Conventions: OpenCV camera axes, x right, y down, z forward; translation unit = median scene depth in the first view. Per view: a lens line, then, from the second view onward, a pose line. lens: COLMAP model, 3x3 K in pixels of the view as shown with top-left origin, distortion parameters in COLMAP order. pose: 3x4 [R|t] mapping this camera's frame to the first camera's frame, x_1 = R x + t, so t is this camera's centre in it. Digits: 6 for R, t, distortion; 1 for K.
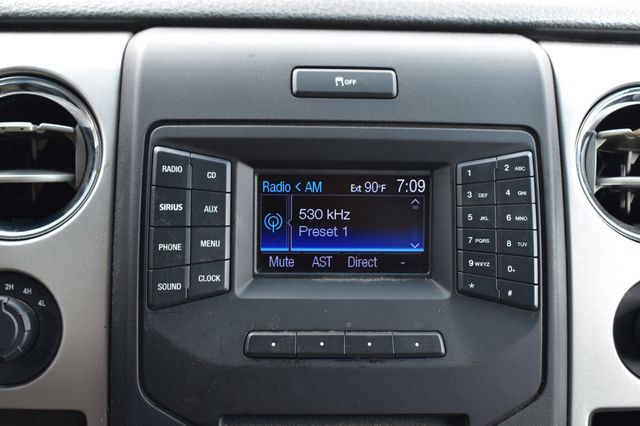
lens RADIAL K [[875.0, 0, 320.4], [0, 875.0, 214.0], [0, 0, 1]] dist [0.012653, 0.000000]
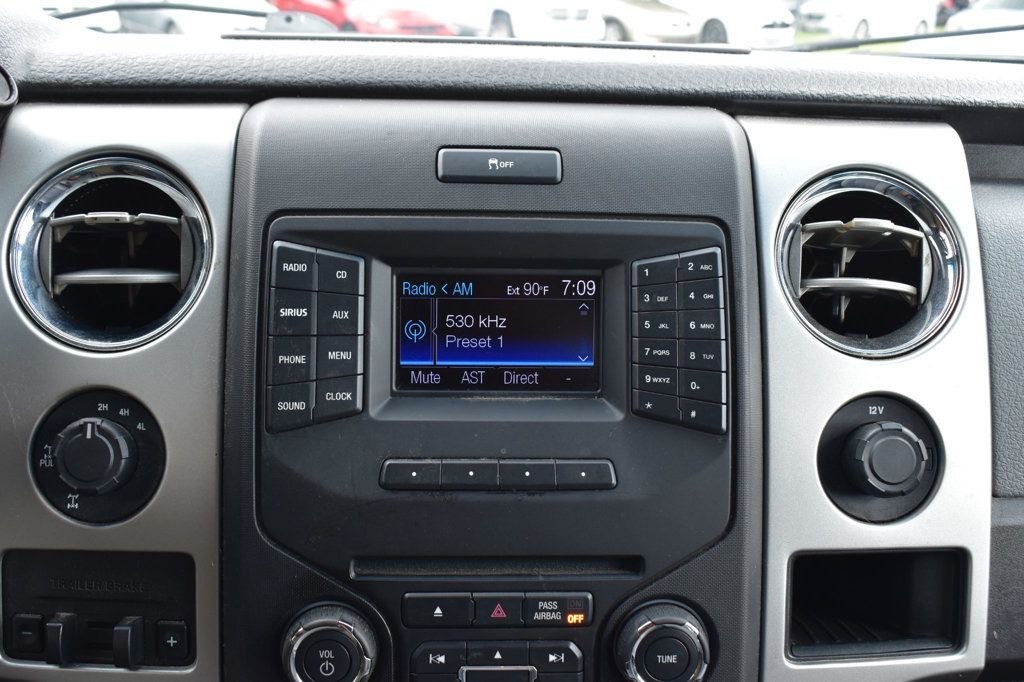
lens RADIAL K [[1168.9, 0, 510.8], [0, 1168.9, 340.3], [0, 0, 1]] dist [-0.018200, 0.000000]
pose [[0.999976, 0.000801, 0.006852, 0.030756], [-0.000858, 0.999965, 0.008373, 0.009247], [-0.006845, -0.008378, 0.999941, -0.127499]]
